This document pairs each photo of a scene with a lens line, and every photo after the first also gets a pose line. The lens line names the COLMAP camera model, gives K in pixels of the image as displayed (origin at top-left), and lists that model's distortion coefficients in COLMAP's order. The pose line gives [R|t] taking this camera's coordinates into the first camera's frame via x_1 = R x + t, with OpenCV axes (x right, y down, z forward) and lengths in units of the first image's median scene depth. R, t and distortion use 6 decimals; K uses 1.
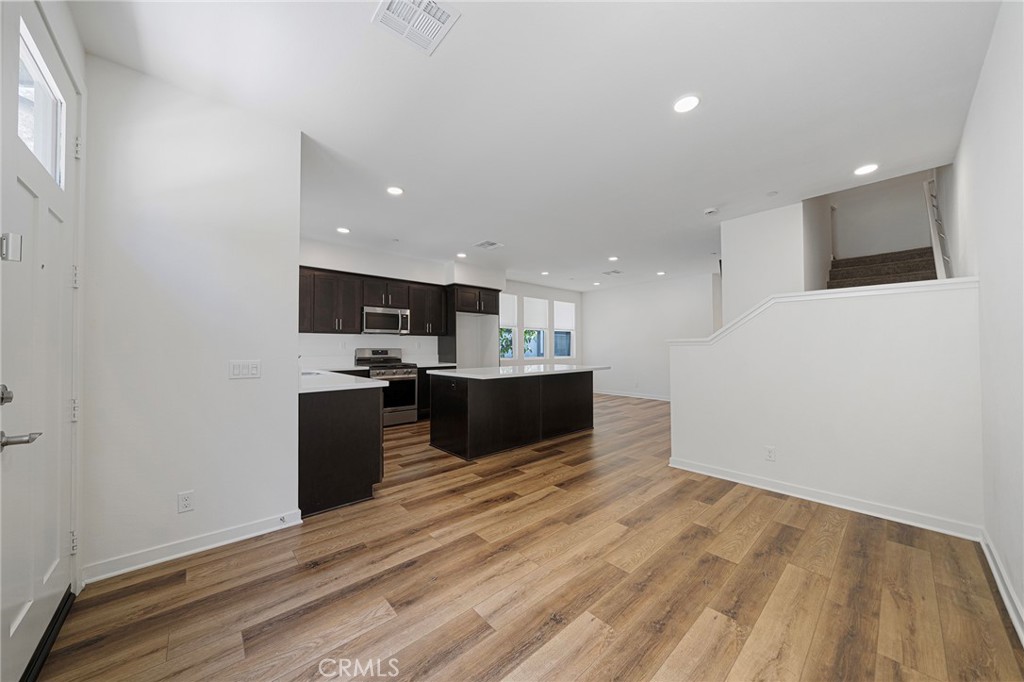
lens RADIAL K [[352.1, 0, 504.4], [0, 352.1, 346.6], [0, 0, 1]] dist [-0.001134, -0.000054]
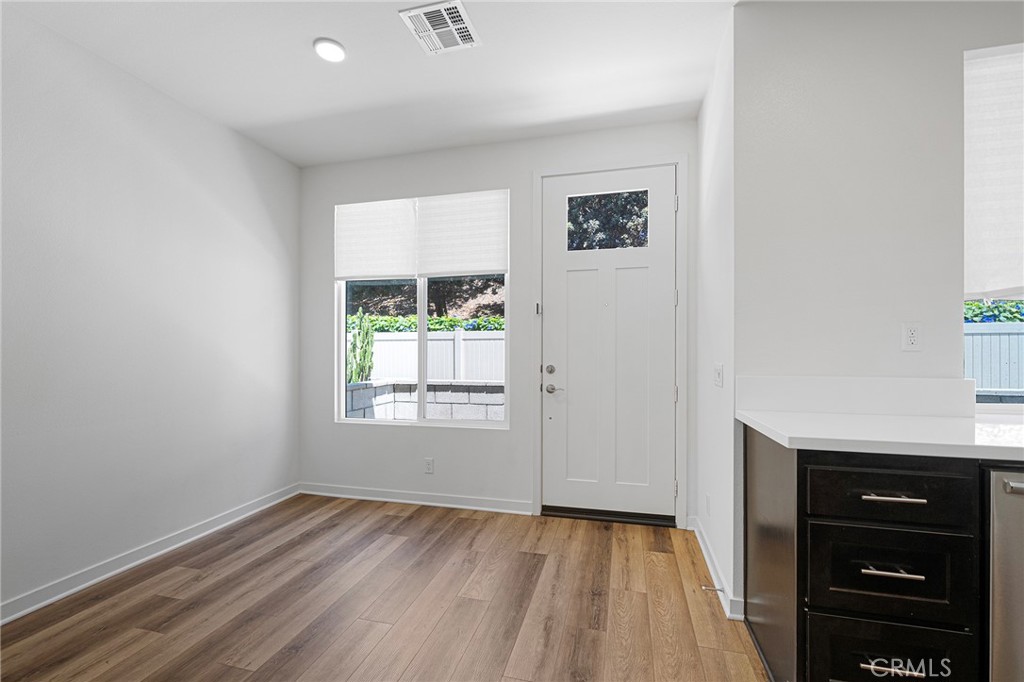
lens RADIAL K [[437.8, 0, 508.7], [0, 437.8, 353.2], [0, 0, 1]] dist [-0.002962, -0.000152]
pose [[-0.828572, 0.002635, -0.559877, 0.088374], [0.003217, 0.999995, -0.000055, 0.005813], [0.559873, -0.001846, -0.828576, 0.618978]]
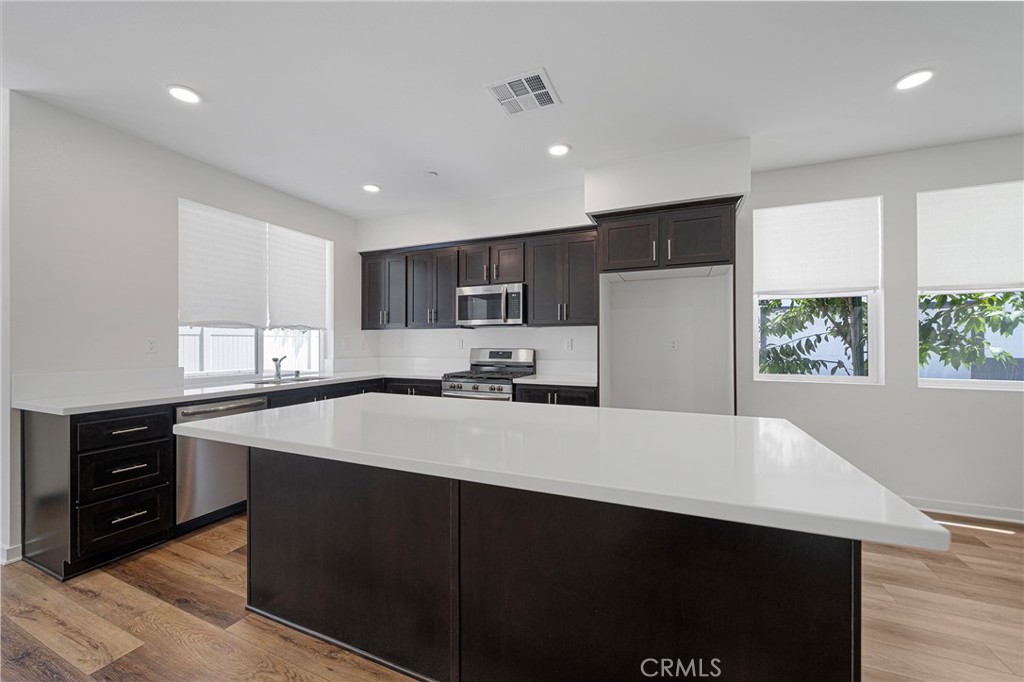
lens RADIAL K [[392.1, 0, 507.7], [0, 392.1, 343.0], [0, 0, 1]] dist [-0.001773, -0.000427]
pose [[0.422923, -0.000104, -0.906166, 0.320460], [0.003870, 0.999991, 0.001692, -0.006368], [0.906158, -0.004222, 0.422919, 0.722489]]
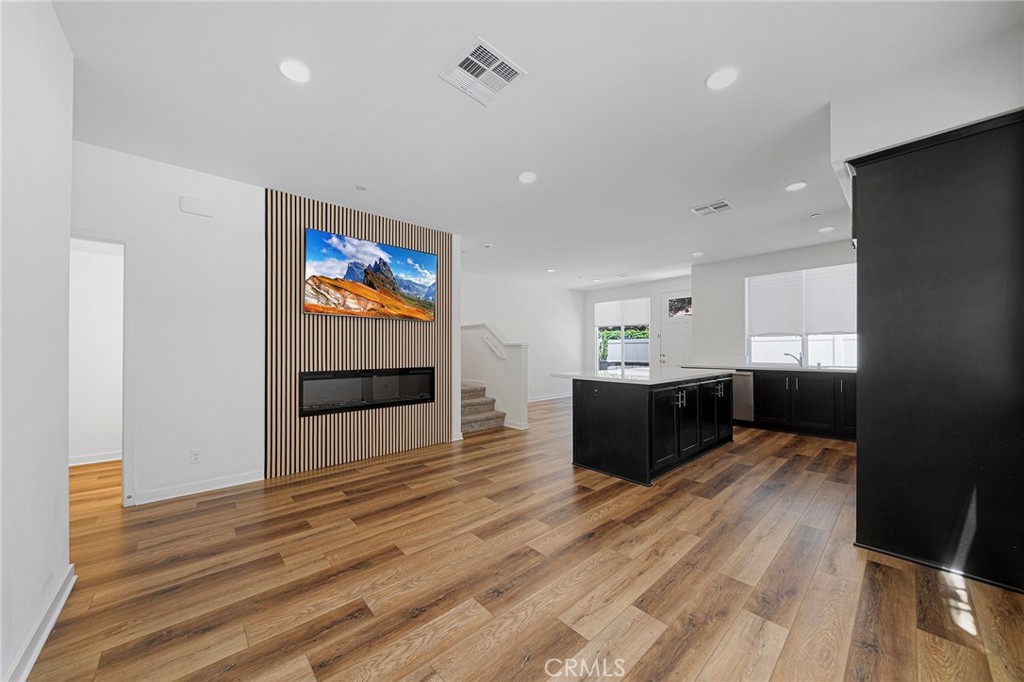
lens RADIAL K [[358.4, 0, 508.4], [0, 358.4, 346.9], [0, 0, 1]] dist [0.000183, -0.000010]
pose [[-0.999912, 0.003320, -0.012815, 0.360037], [0.003468, 0.999927, -0.011546, 0.008095], [0.012776, -0.011589, -0.999851, 1.585738]]
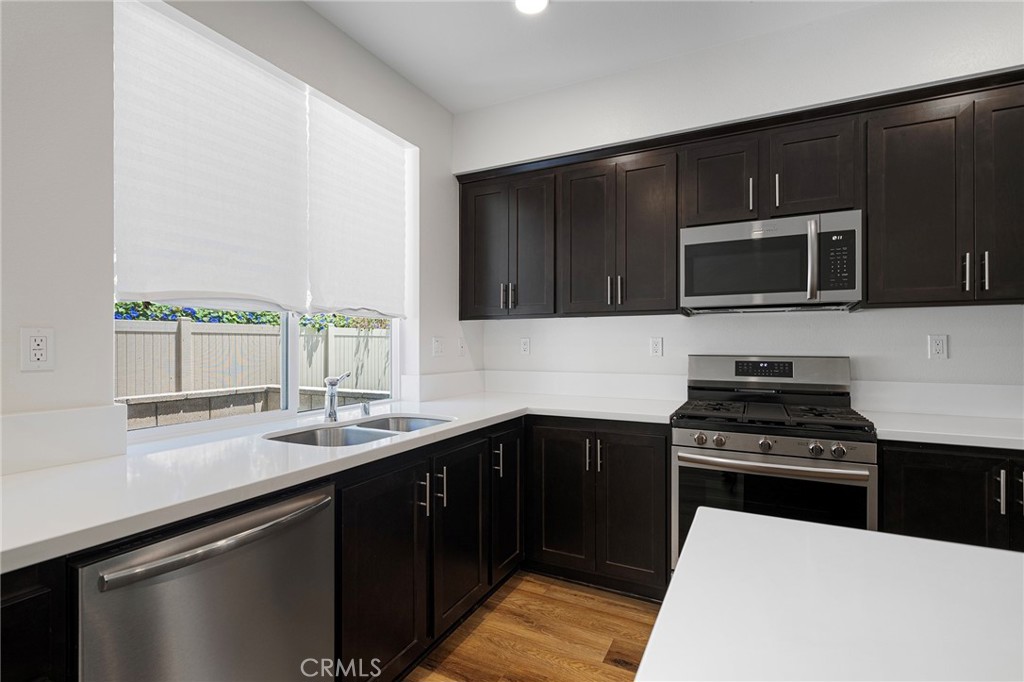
lens RADIAL K [[480.8, 0, 509.4], [0, 480.8, 344.4], [0, 0, 1]] dist [-0.001260, -0.000256]
pose [[0.363688, -0.001078, -0.931520, -0.034626], [0.004644, 0.999989, 0.000656, -0.006300], [0.931509, -0.004565, 0.363689, 0.646208]]
